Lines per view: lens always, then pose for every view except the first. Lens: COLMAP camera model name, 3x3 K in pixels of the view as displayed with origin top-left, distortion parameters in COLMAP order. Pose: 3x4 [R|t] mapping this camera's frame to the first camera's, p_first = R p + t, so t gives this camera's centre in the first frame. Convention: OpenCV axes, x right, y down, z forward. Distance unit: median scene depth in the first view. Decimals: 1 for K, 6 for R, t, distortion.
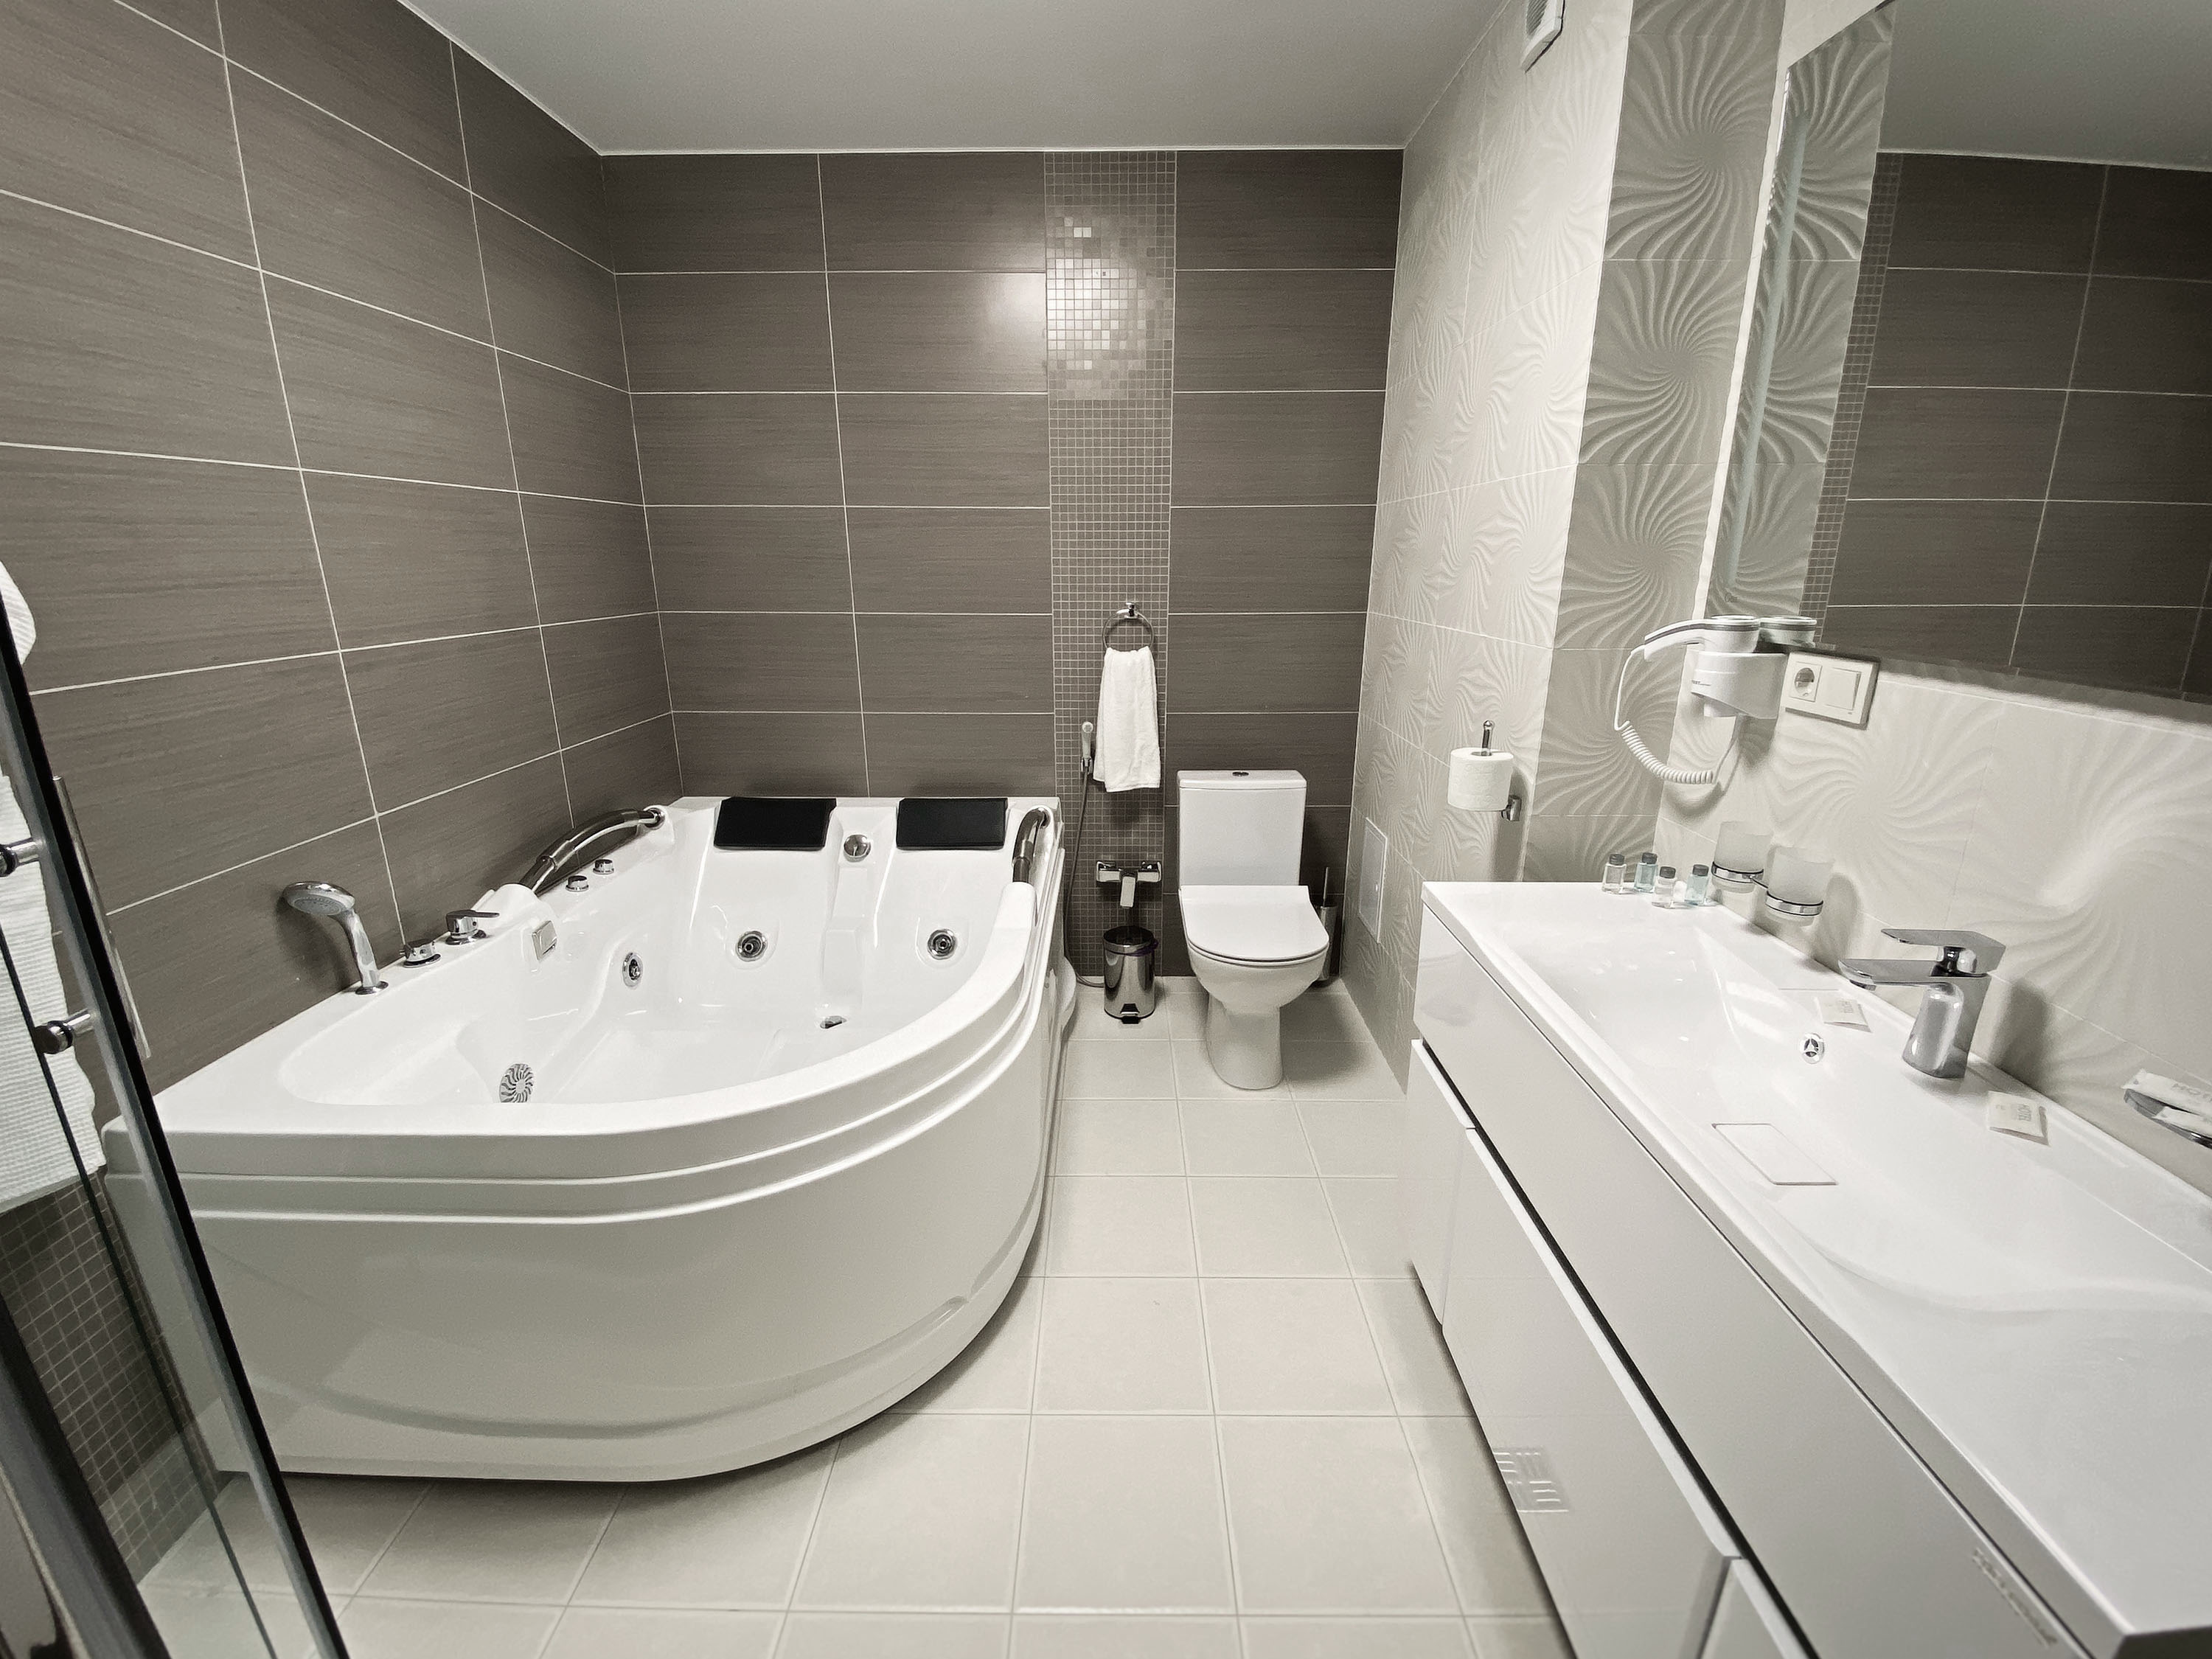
lens RADIAL K [[889.5, 0, 1106.0], [0, 889.5, 829.5], [0, 0, 1]] dist [0.021661, -0.028879]
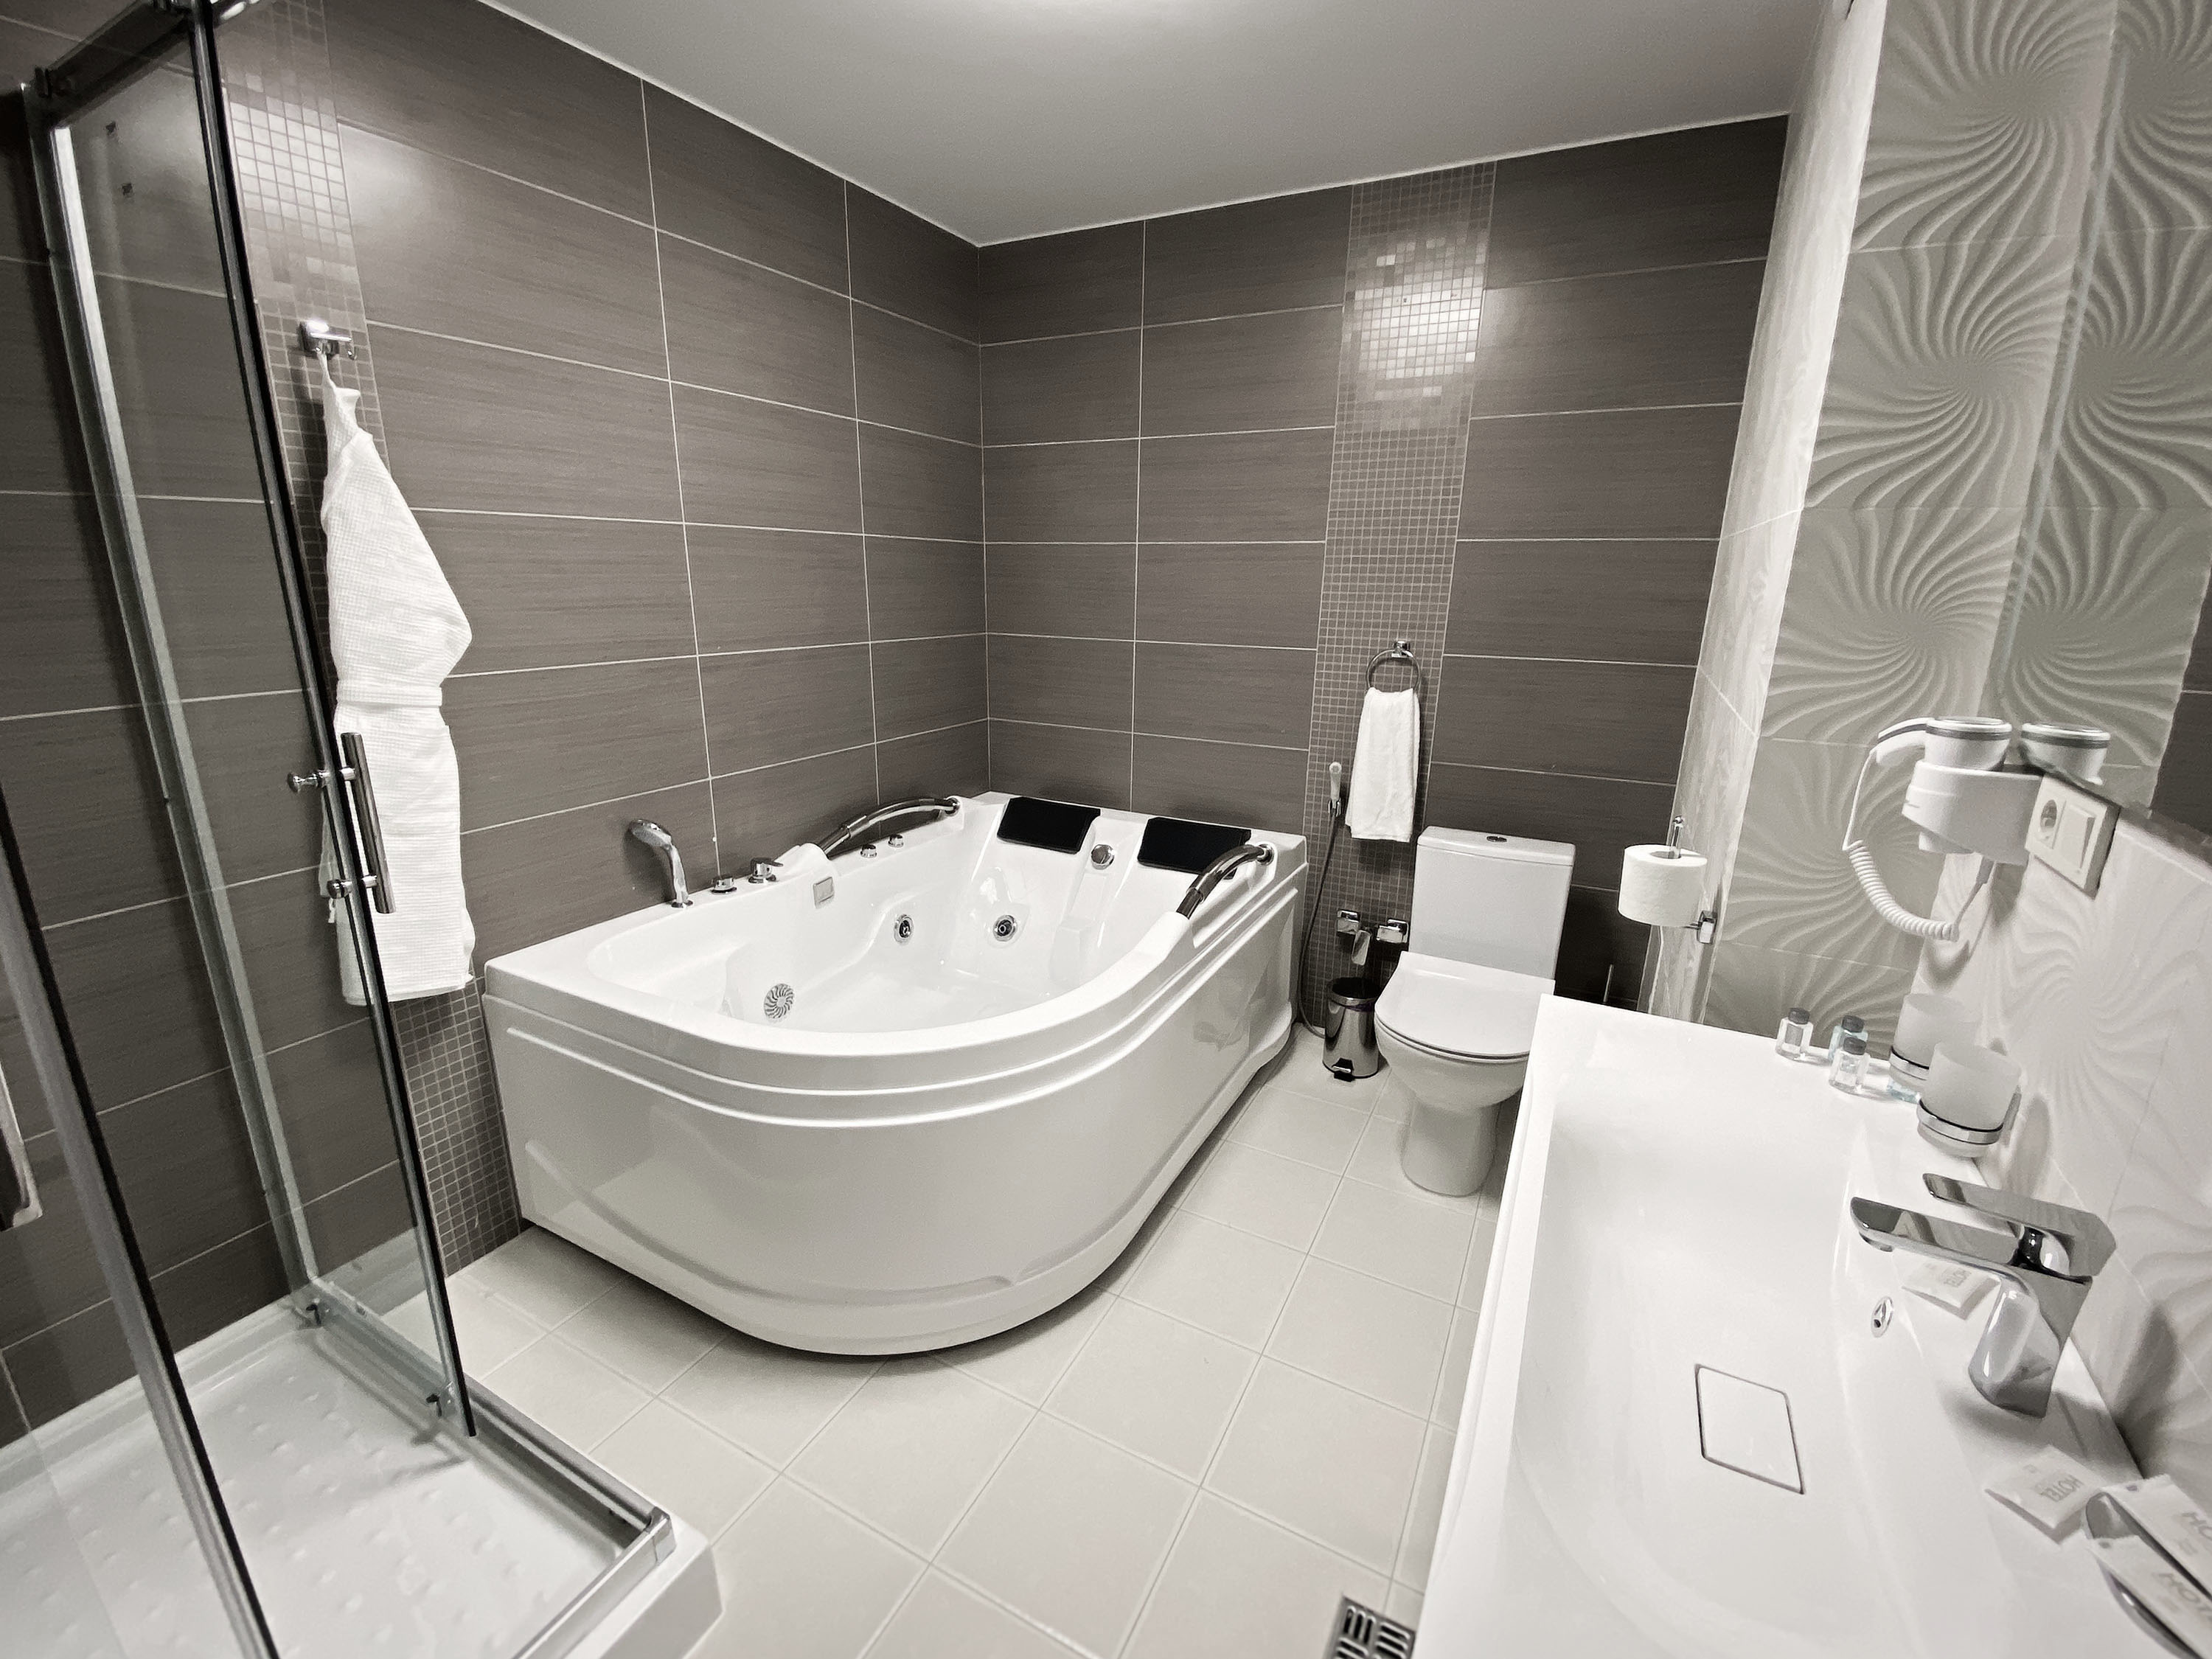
lens RADIAL K [[907.0, 0, 1106.0], [0, 907.0, 829.5], [0, 0, 1]] dist [0.008601, -0.017527]
pose [[0.889653, 0.136100, -0.435885, 0.203287], [-0.144693, 0.989383, 0.013601, -0.028167], [0.433108, 0.050969, 0.899900, 0.017442]]
